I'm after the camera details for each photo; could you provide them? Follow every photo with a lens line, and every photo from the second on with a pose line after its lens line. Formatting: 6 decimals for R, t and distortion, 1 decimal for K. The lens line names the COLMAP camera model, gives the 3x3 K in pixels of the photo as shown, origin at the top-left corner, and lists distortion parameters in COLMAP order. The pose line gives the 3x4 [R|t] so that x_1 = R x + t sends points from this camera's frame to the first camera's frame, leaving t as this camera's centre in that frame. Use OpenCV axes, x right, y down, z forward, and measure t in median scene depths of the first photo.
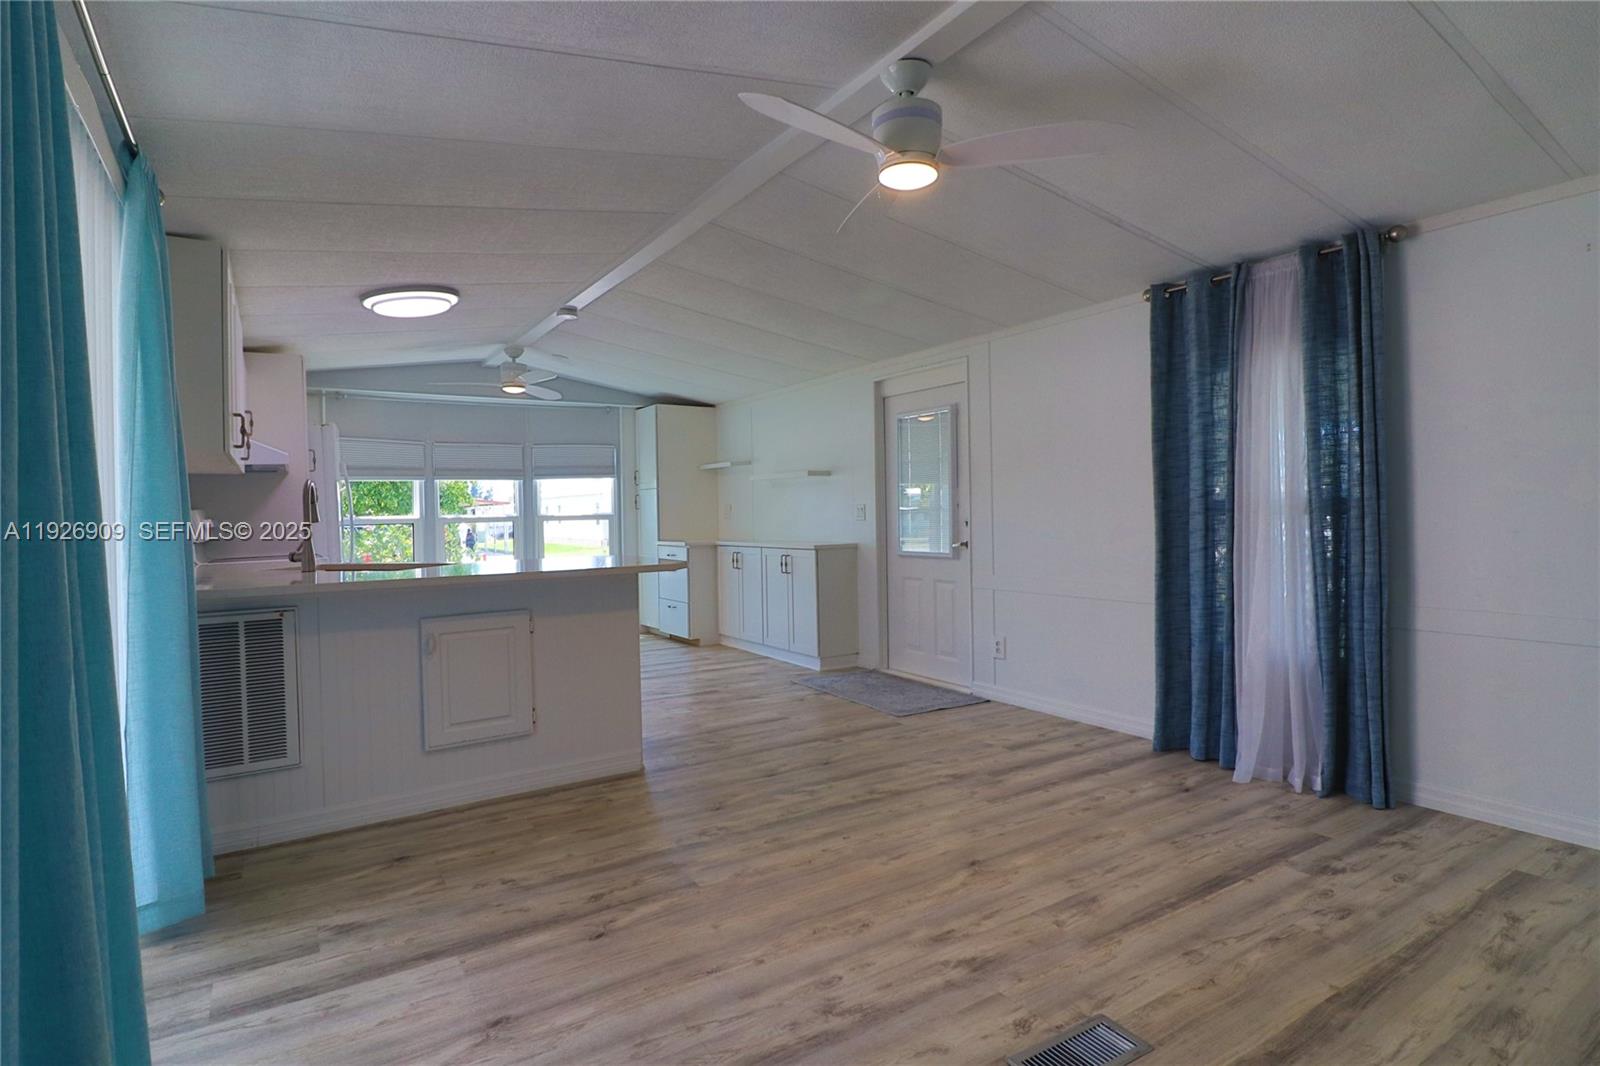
lens RADIAL K [[755.3, 0, 805.9], [0, 755.3, 524.7], [0, 0, 1]] dist [-0.000933, -0.011914]
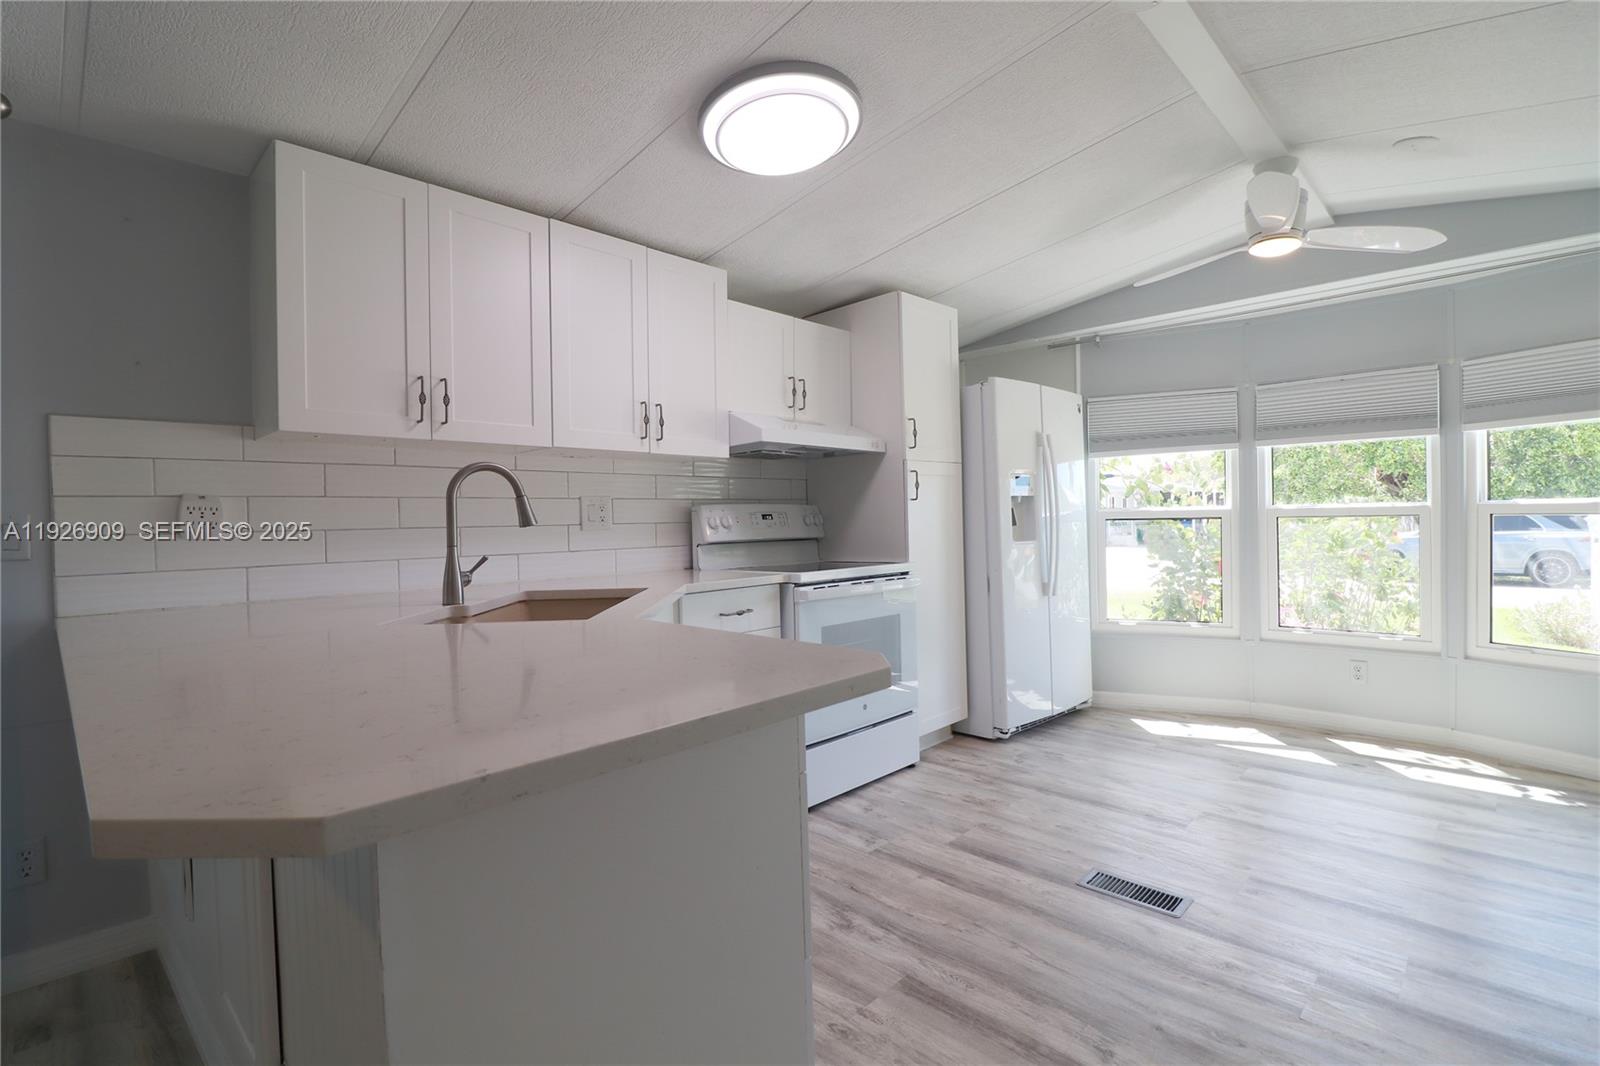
lens RADIAL K [[768.6, 0, 799.9], [0, 768.6, 522.6], [0, 0, 1]] dist [-0.000929, -0.012085]
pose [[0.202744, 0.019530, -0.979037, 0.028544], [-0.002559, 0.999808, 0.019415, -0.011349], [0.979228, -0.001431, 0.202755, 0.586175]]
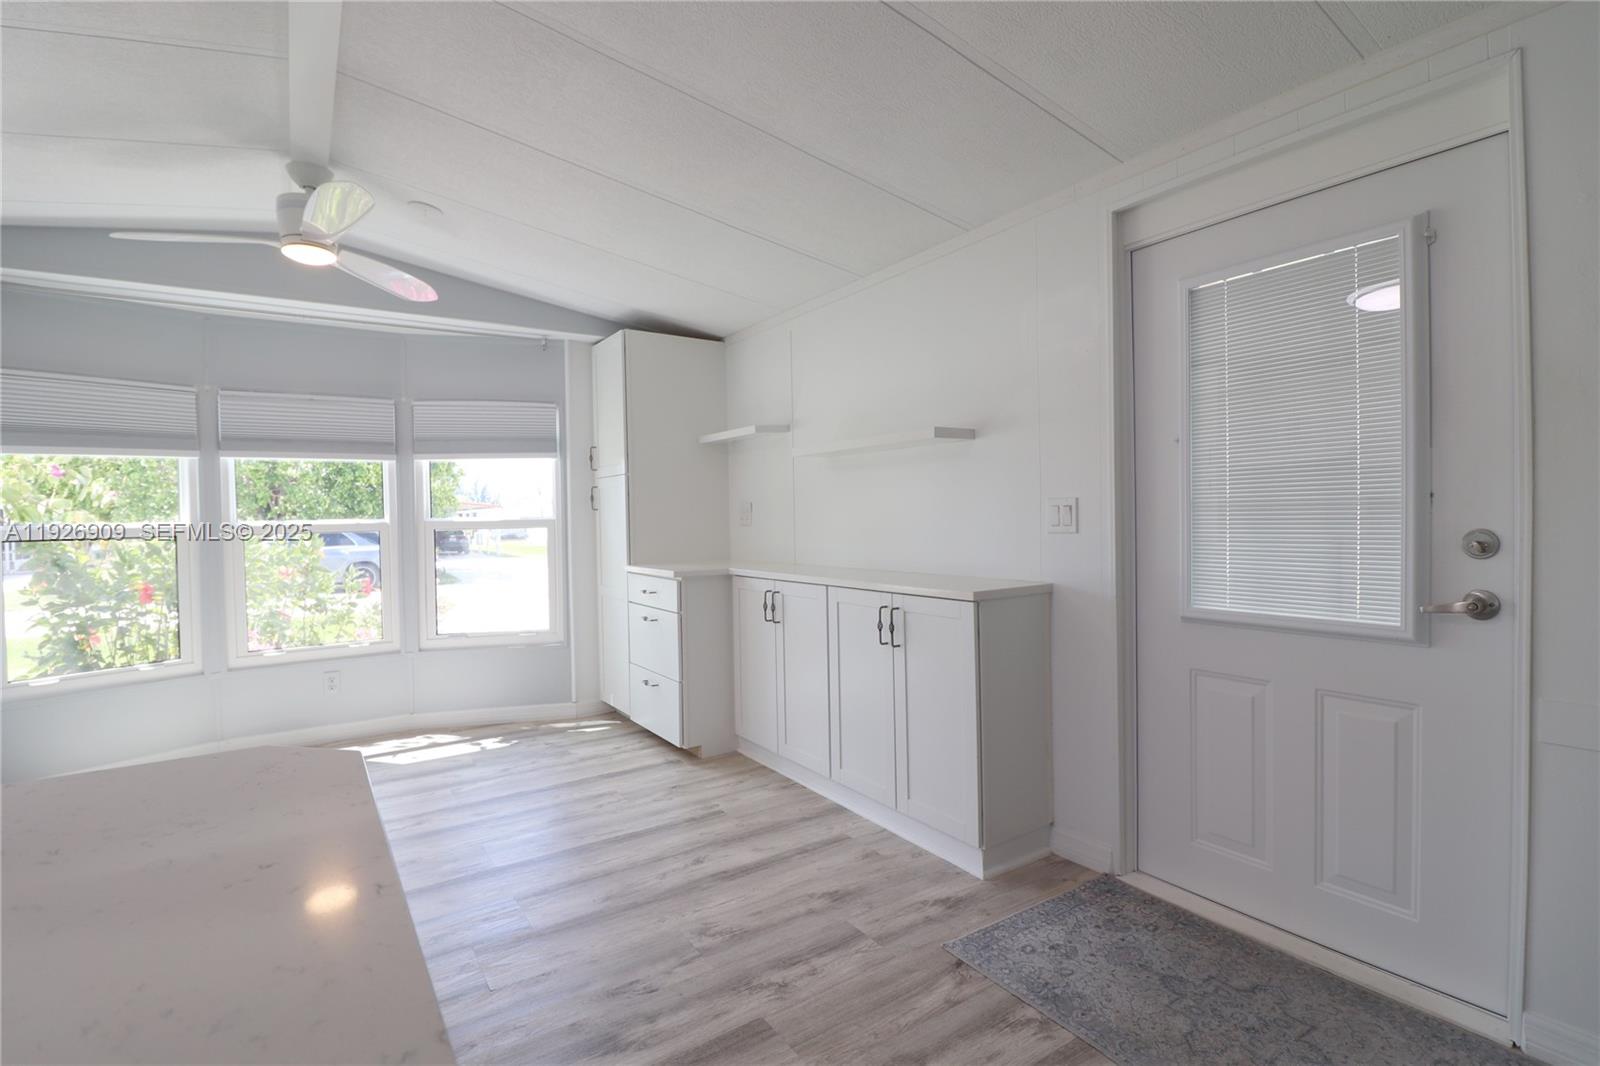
lens RADIAL K [[755.3, 0, 805.9], [0, 755.3, 524.7], [0, 0, 1]] dist [-0.000933, -0.011914]
pose [[0.999870, -0.003155, 0.015825, -0.083851], [0.003218, 0.999987, -0.003967, -0.008755], [-0.015813, 0.004017, 0.999867, 0.518992]]
